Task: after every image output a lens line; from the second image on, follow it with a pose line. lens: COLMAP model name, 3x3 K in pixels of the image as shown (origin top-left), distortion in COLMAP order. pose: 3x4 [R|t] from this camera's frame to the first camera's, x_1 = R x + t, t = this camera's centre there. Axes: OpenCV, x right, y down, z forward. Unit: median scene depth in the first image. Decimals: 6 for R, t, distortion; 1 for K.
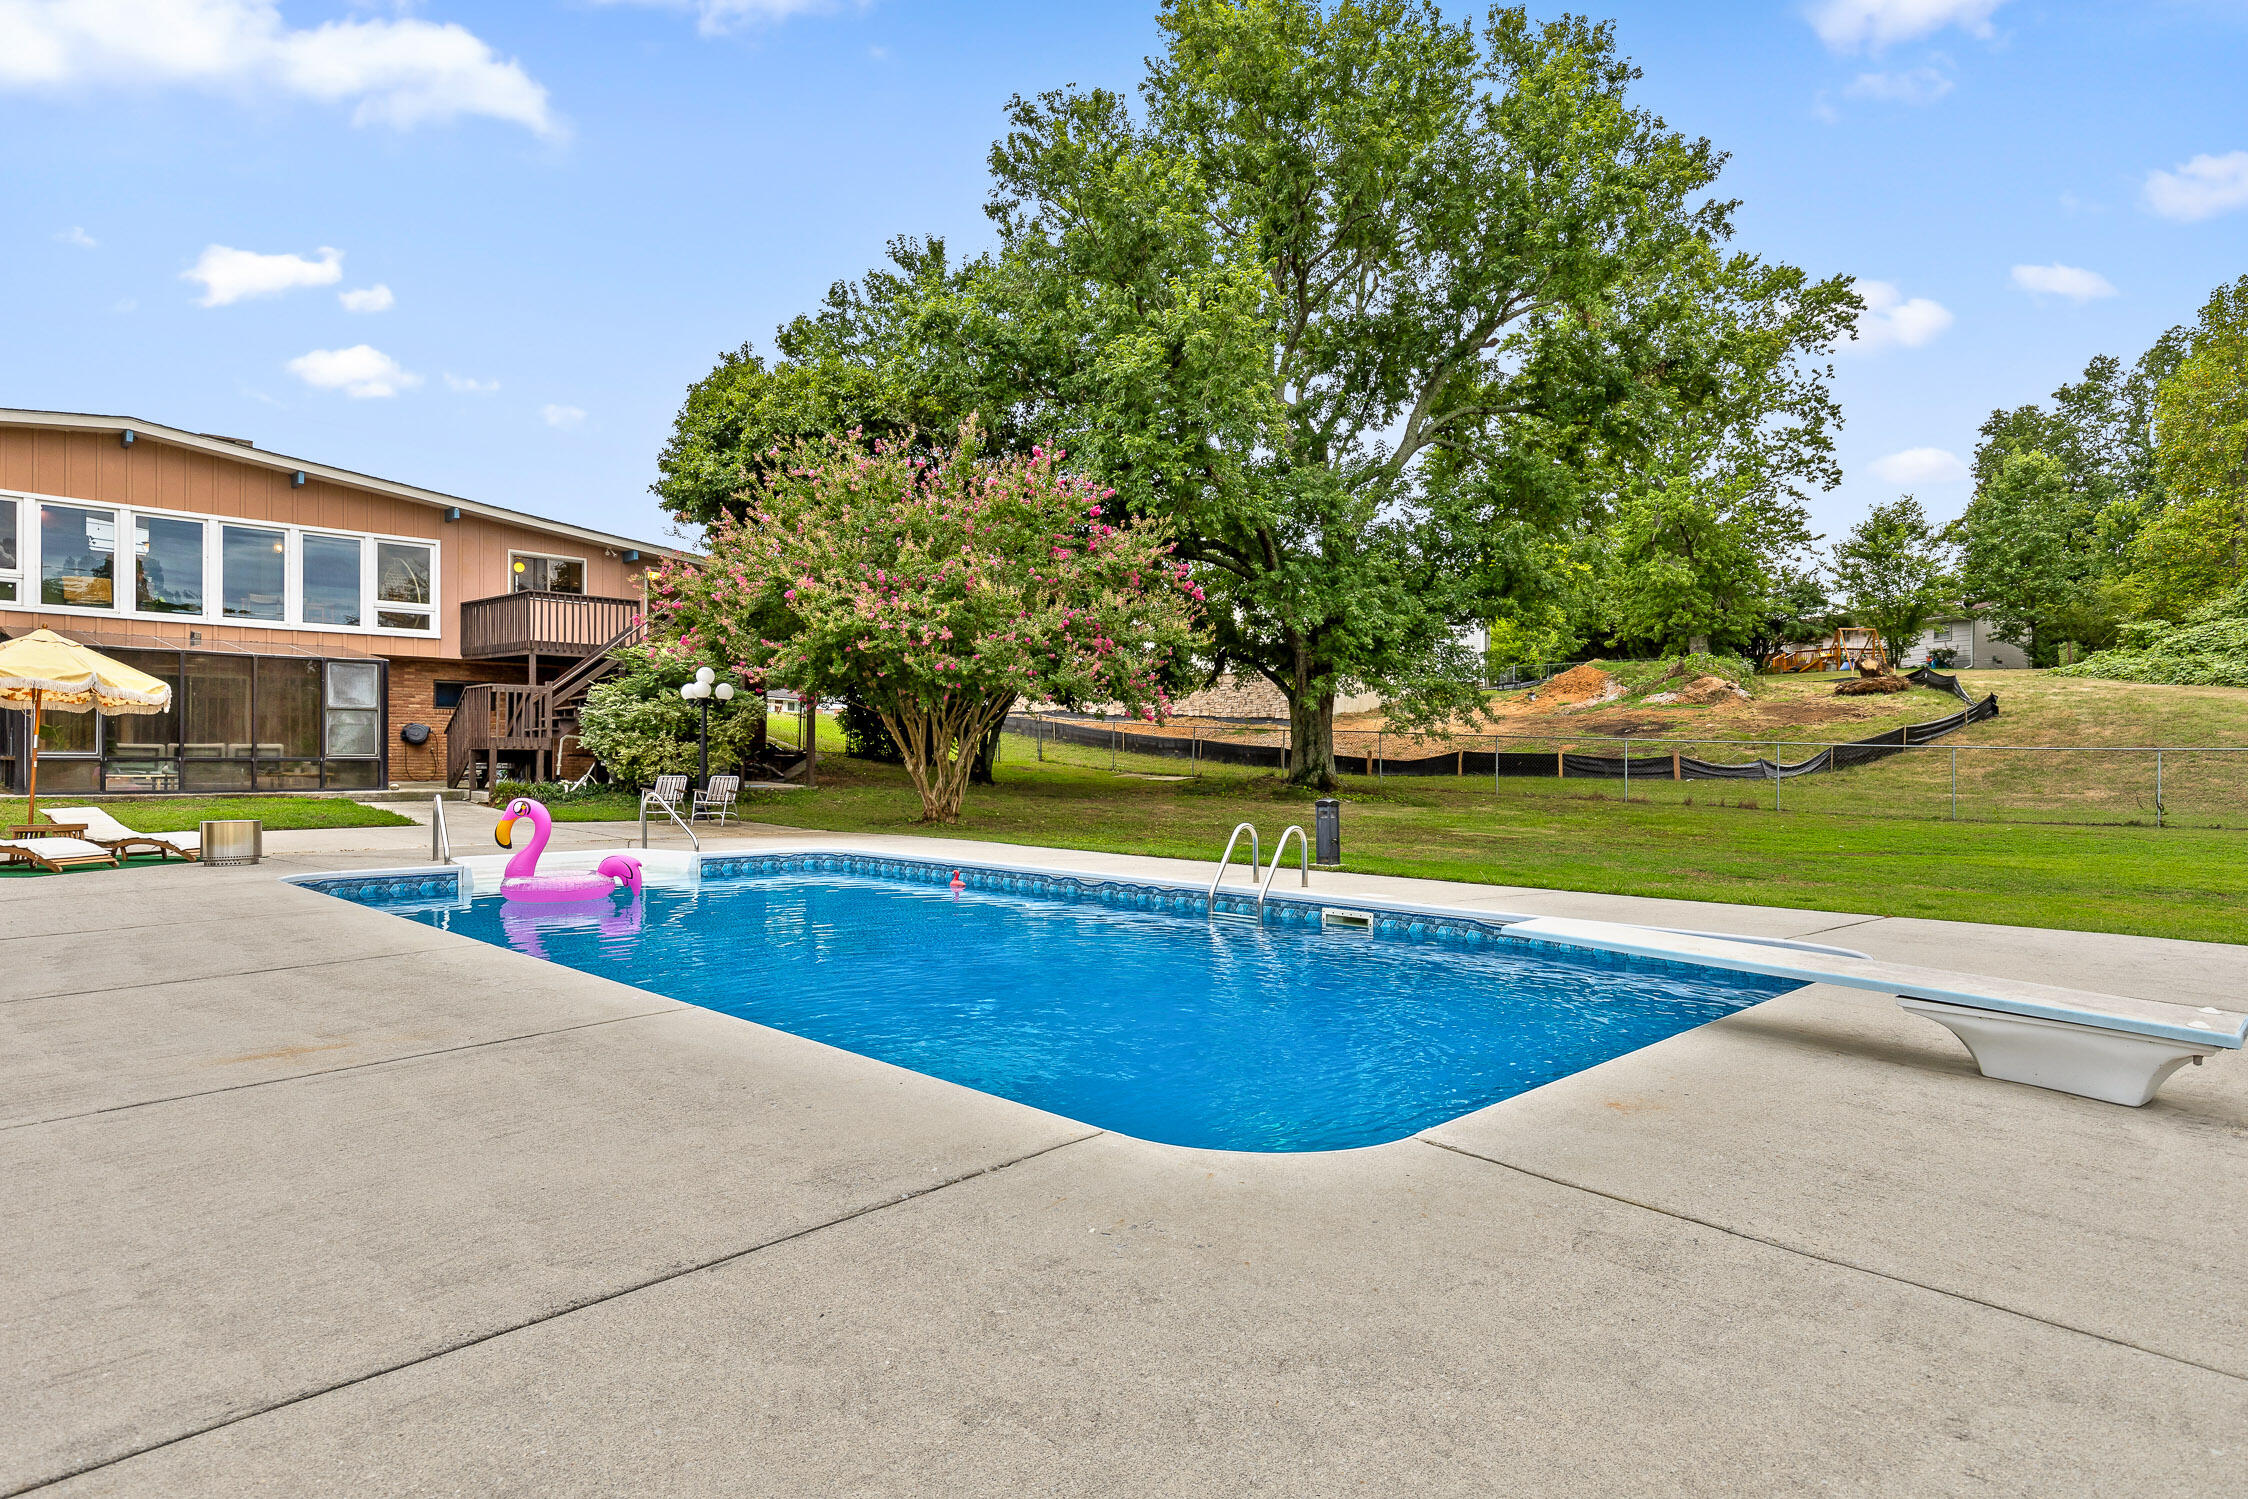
lens RADIAL K [[1260.6, 0, 1154.6], [0, 1260.6, 766.6], [0, 0, 1]] dist [-0.001707, -0.000967]
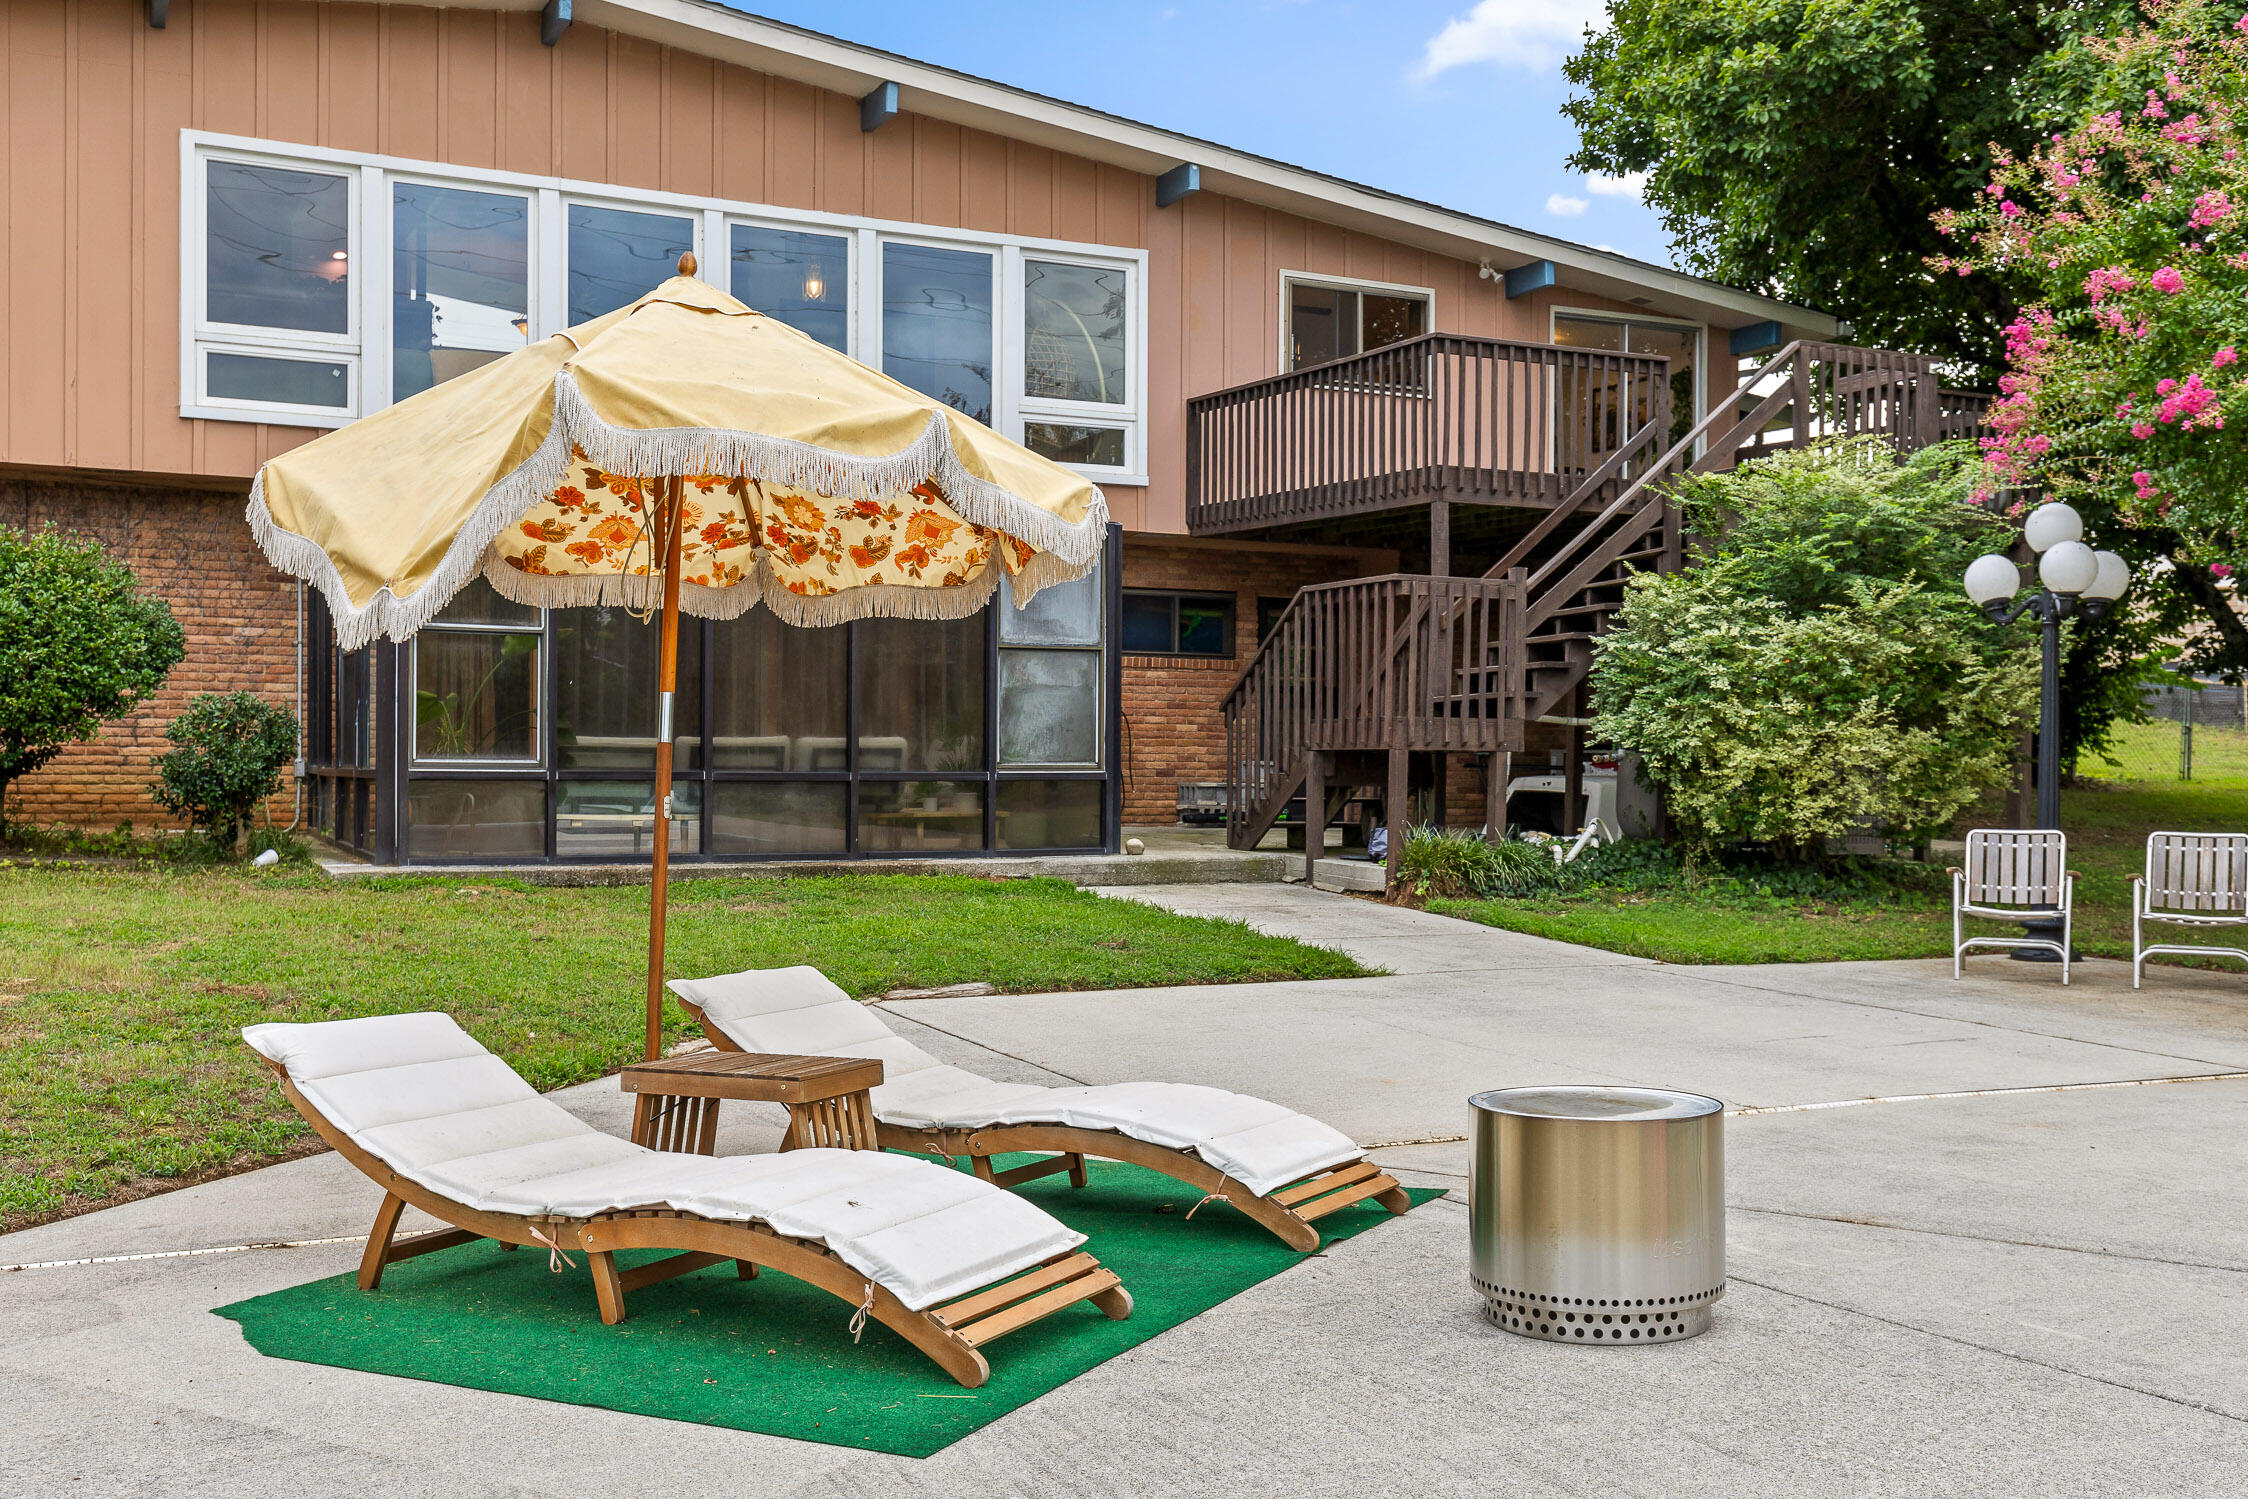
lens RADIAL K [[2198.9, 0, 1145.9], [0, 2198.9, 785.2], [0, 0, 1]] dist [0.021958, 0.000000]
pose [[0.945300, 0.003892, -0.326180, -0.333089], [-0.003224, 0.999991, 0.002588, -0.004231], [0.326187, -0.001395, 0.945304, 0.312891]]
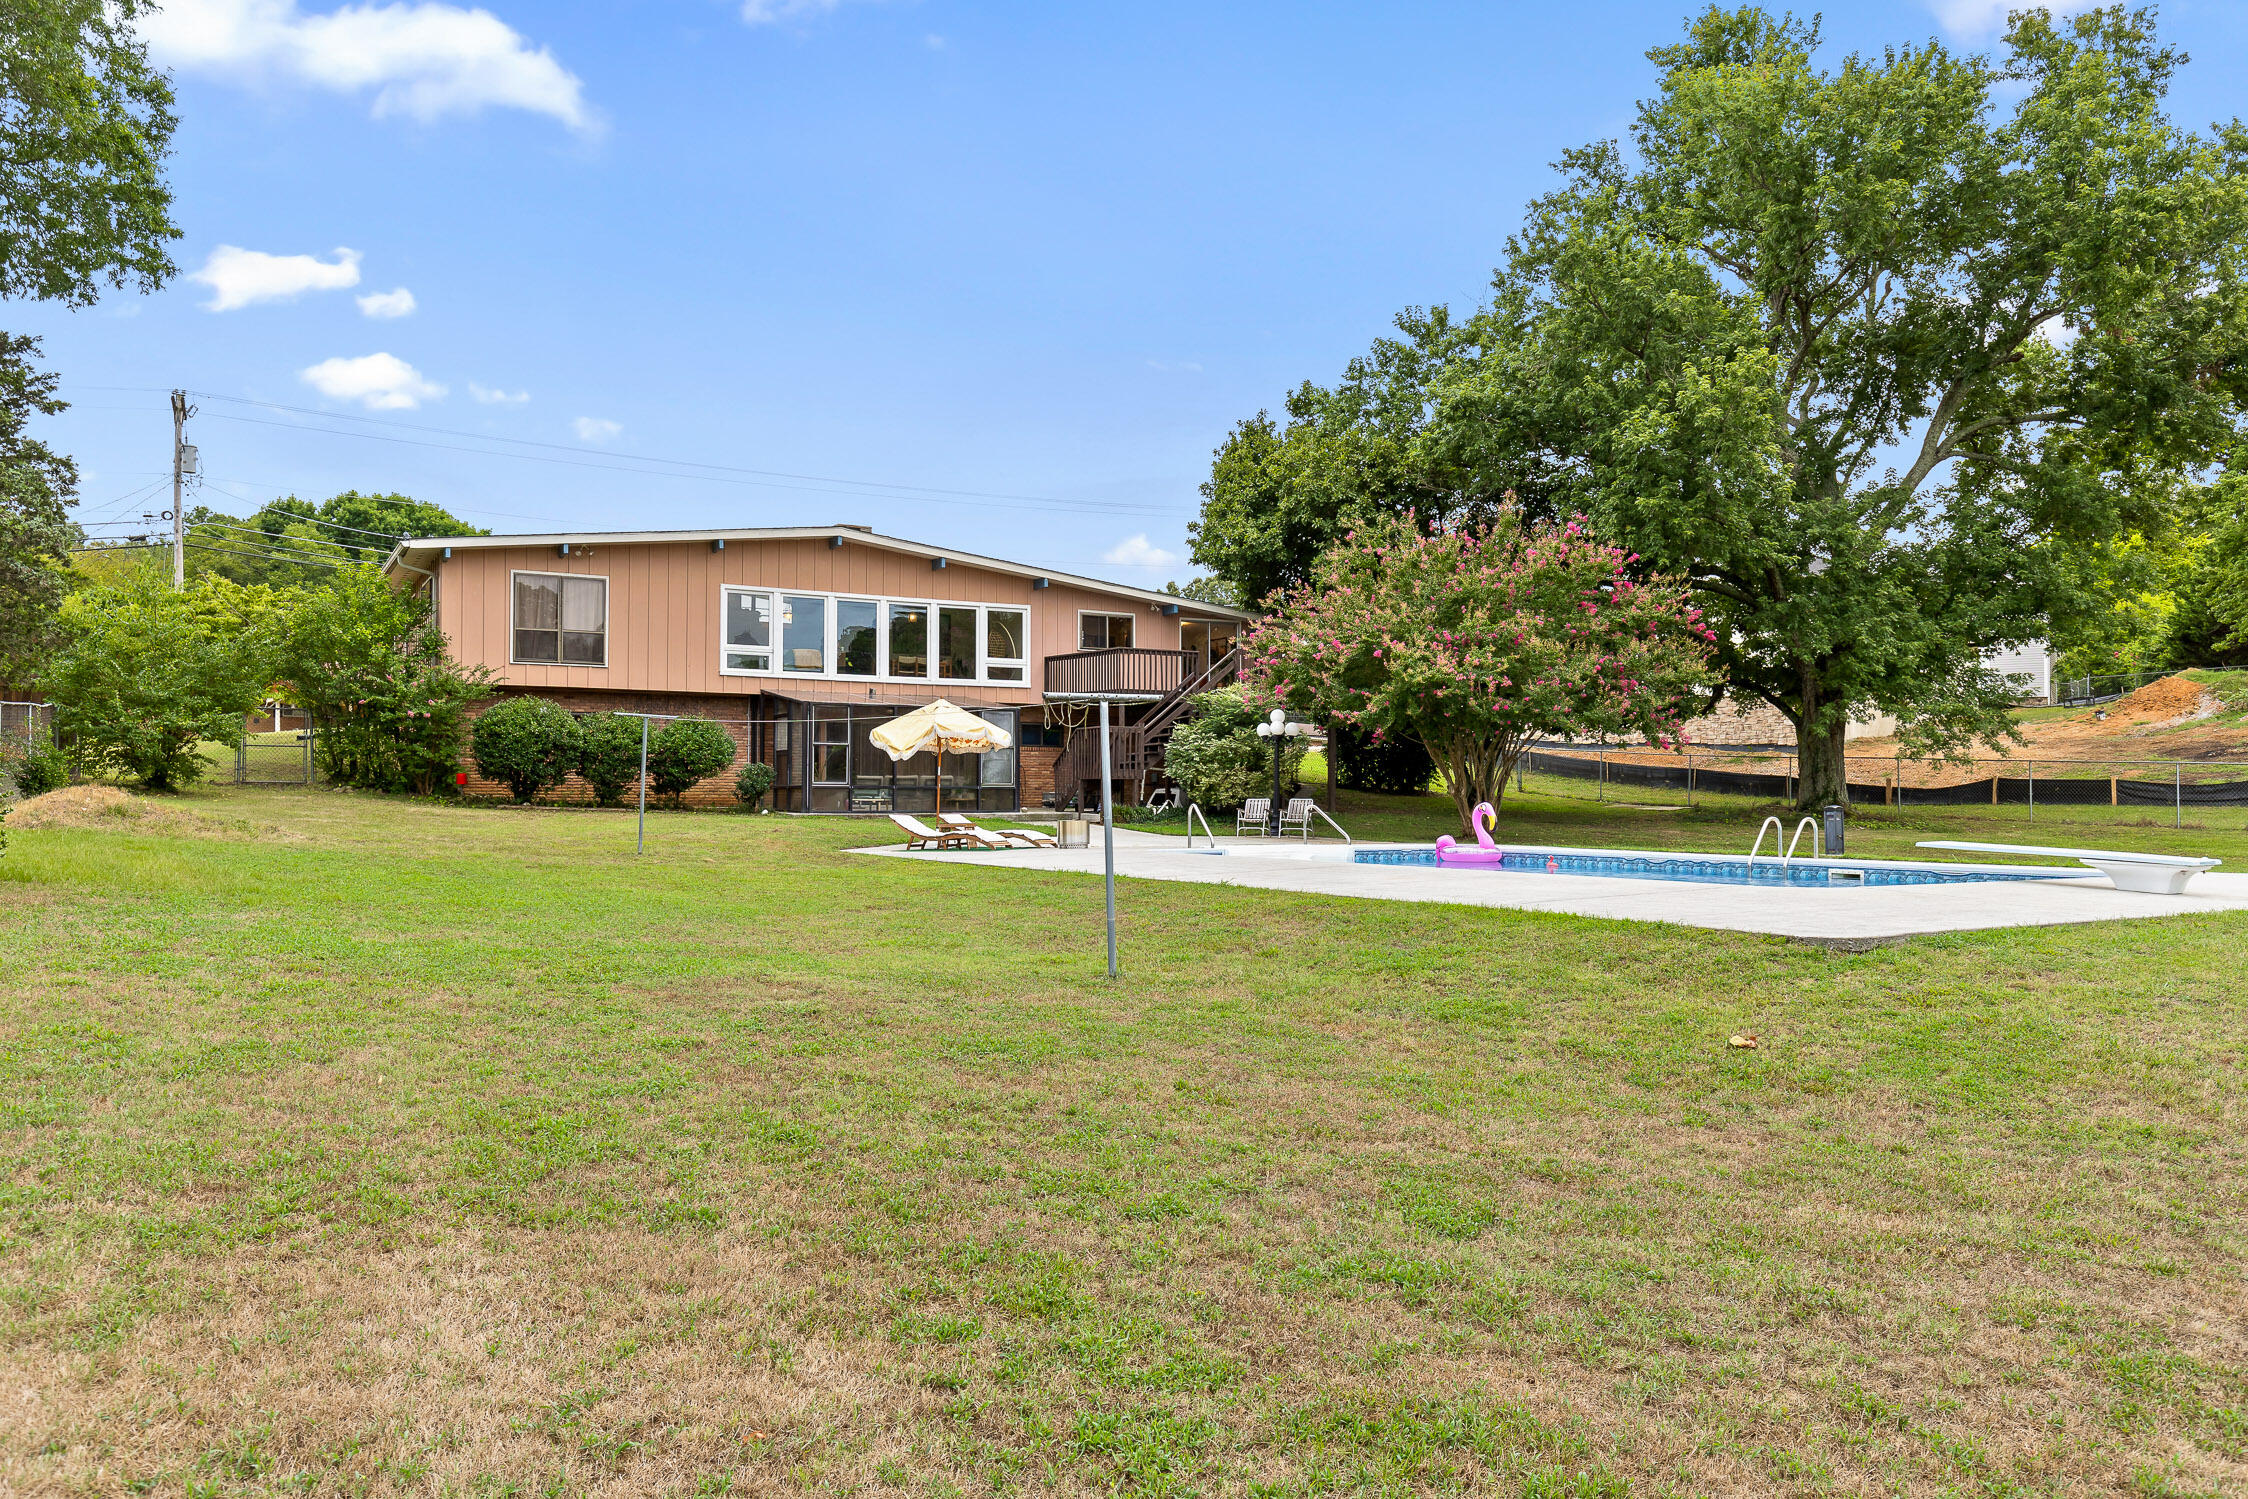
lens RADIAL K [[1599.4, 0, 1137.3], [0, 1599.4, 769.8], [0, 0, 1]] dist [0.002325, -0.003435]
pose [[0.960781, -0.008786, -0.277169, -0.052190], [0.001710, 0.999667, -0.025764, 0.015358], [0.277303, 0.024279, 0.960476, -0.428542]]
